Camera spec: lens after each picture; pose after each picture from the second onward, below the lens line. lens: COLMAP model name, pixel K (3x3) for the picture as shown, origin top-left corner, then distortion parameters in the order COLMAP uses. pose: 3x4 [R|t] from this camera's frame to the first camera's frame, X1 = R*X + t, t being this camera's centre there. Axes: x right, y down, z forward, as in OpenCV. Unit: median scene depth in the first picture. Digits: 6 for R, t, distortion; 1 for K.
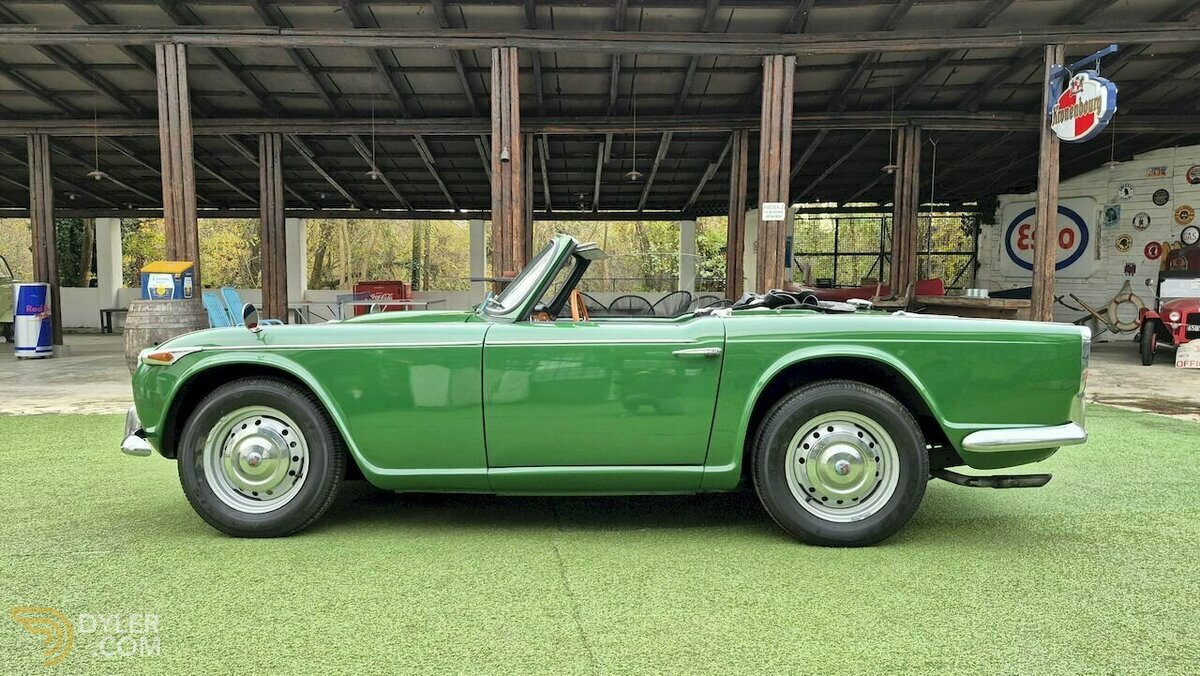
lens RADIAL K [[821.3, 0, 625.1], [0, 821.3, 347.1], [0, 0, 1]] dist [0.075620, -0.091551]
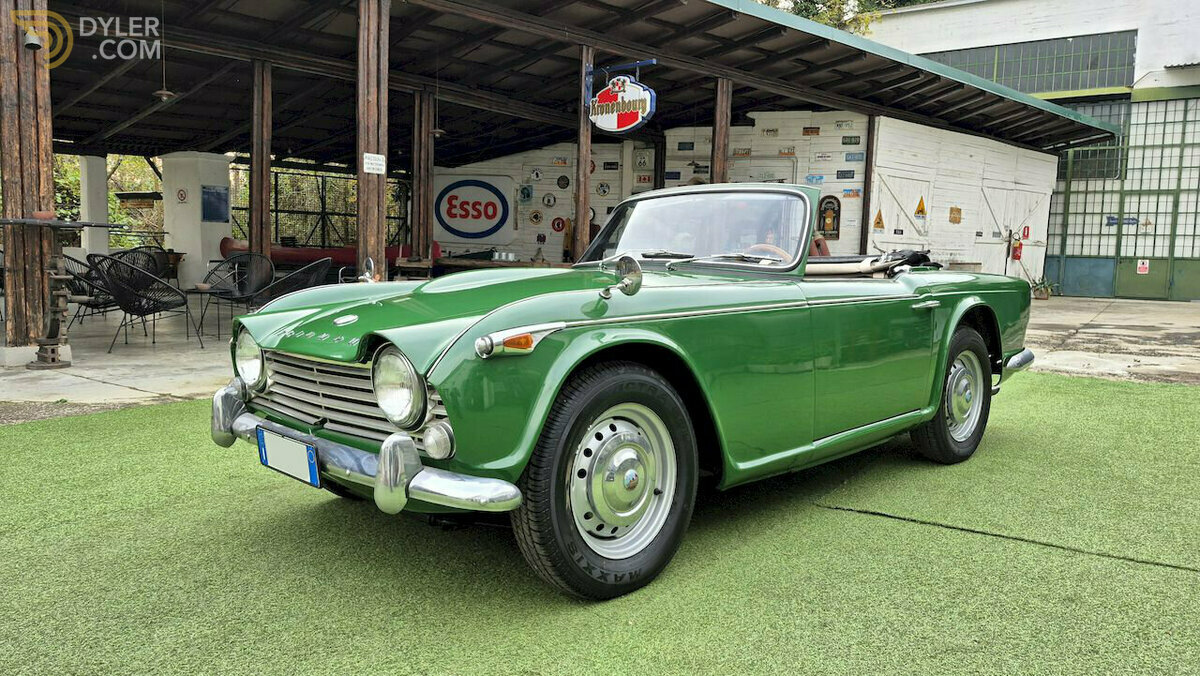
lens RADIAL K [[802.1, 0, 600.0], [0, 802.1, 338.0], [0, 0, 1]] dist [0.067903, -0.052329]
pose [[0.679597, -0.058952, 0.731213, -0.323680], [0.032456, 0.998206, 0.050312, -0.006162], [-0.732868, -0.010460, 0.680291, 0.193579]]
